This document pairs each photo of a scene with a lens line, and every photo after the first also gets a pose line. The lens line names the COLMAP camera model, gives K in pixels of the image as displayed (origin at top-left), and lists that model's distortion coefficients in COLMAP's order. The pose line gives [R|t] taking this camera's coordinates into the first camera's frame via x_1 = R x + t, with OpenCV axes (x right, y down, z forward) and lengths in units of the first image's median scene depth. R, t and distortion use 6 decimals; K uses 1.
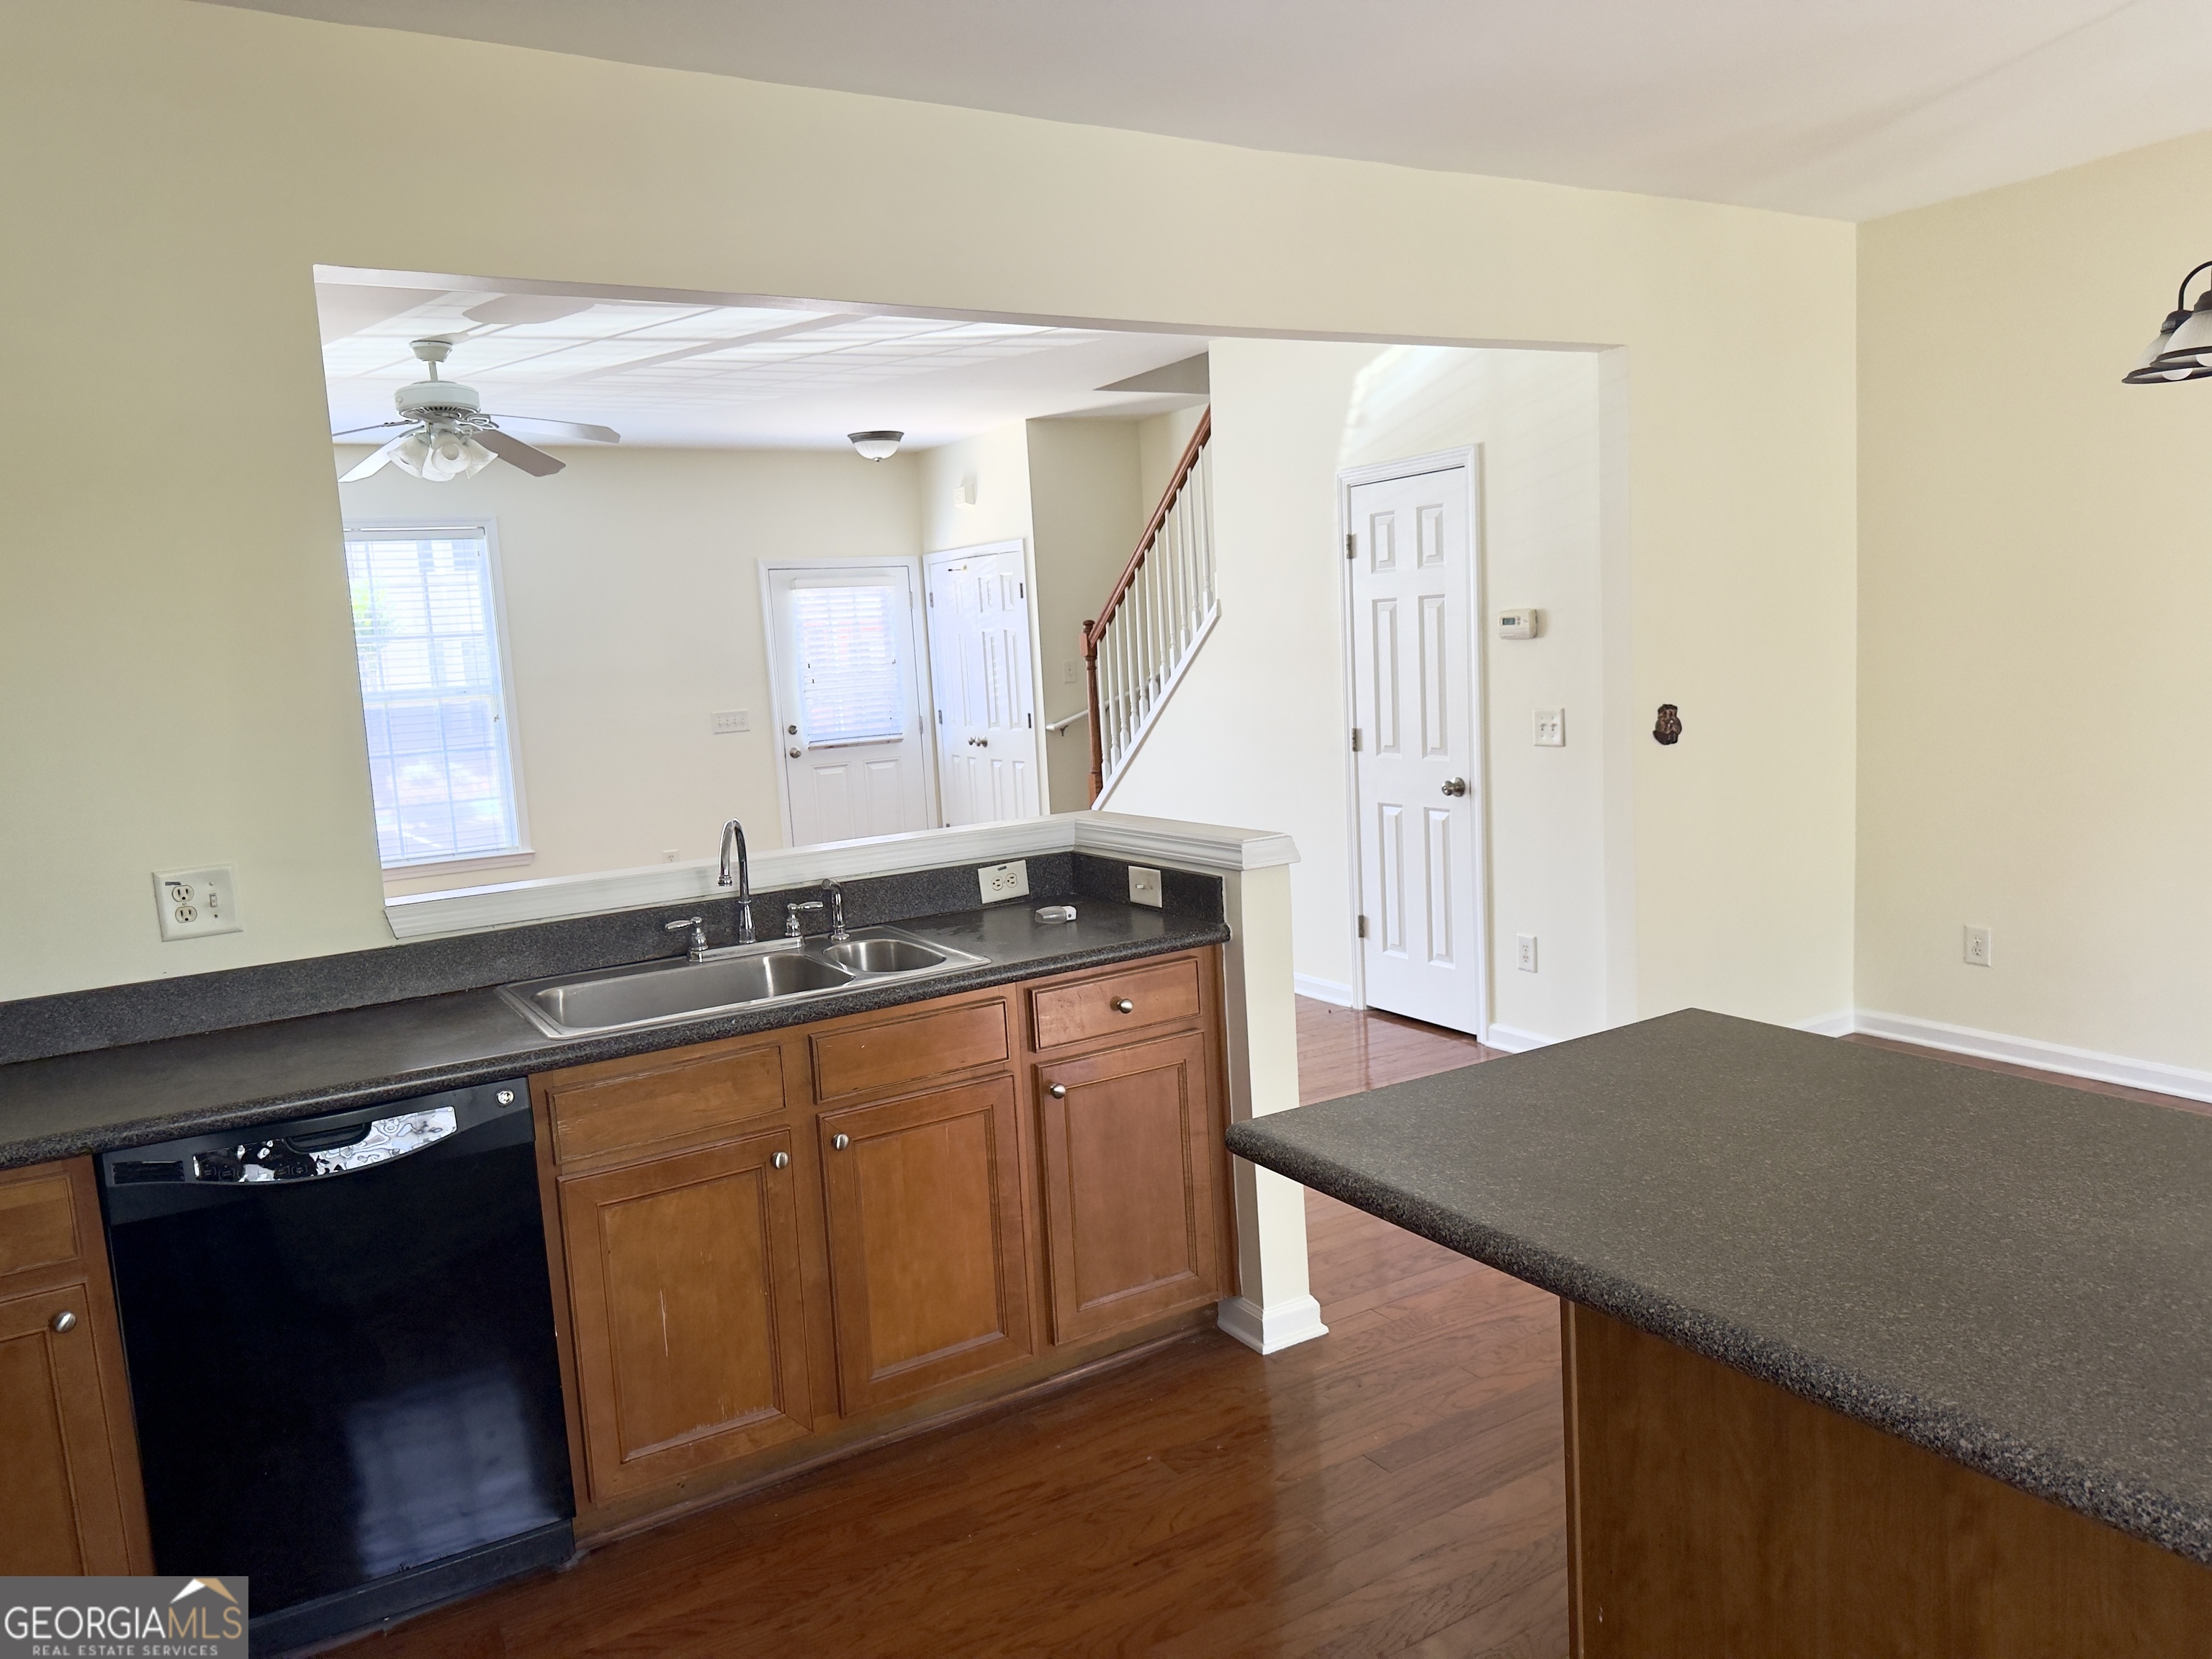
lens RADIAL K [[1546.1, 0, 1116.4], [0, 1546.1, 840.5], [0, 0, 1]] dist [0.091525, -0.130751]
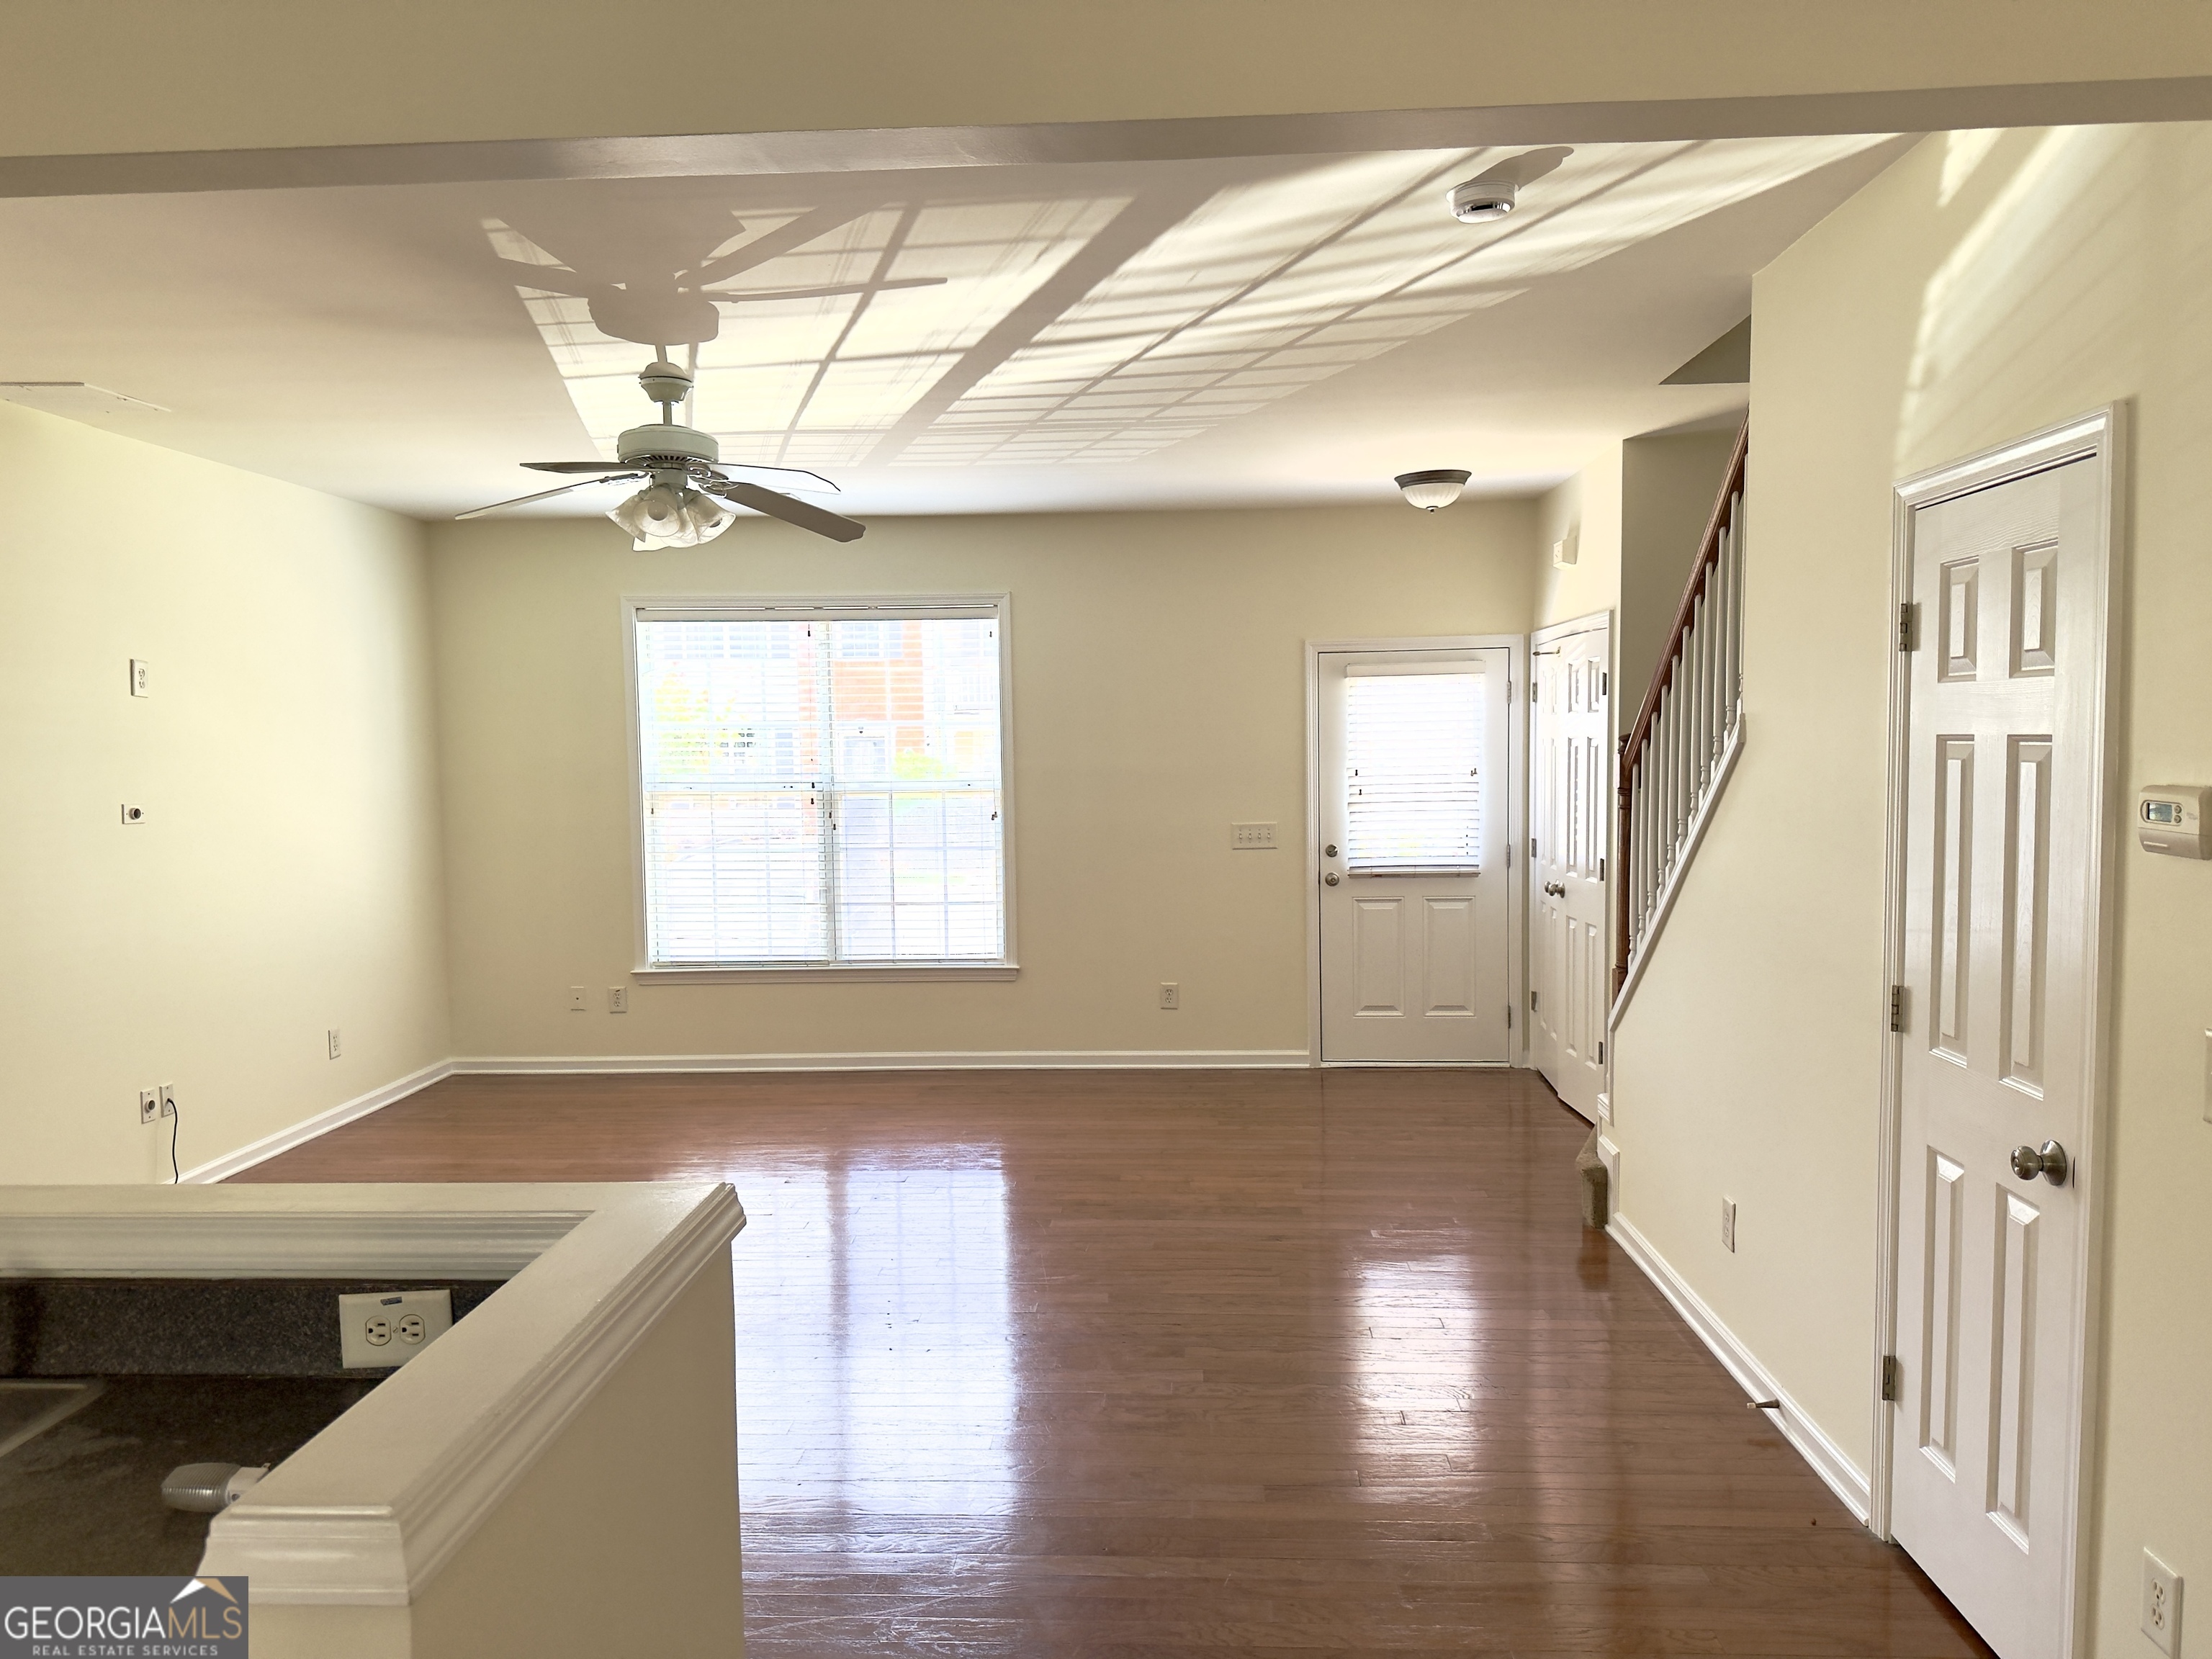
lens RADIAL K [[1546.1, 0, 1116.4], [0, 1546.1, 840.5], [0, 0, 1]] dist [0.091525, -0.130751]
pose [[0.828022, 0.081584, -0.554728, 0.174288], [-0.107134, 0.994150, -0.013705, -0.066561], [0.550365, 0.070778, 0.831919, 0.341653]]
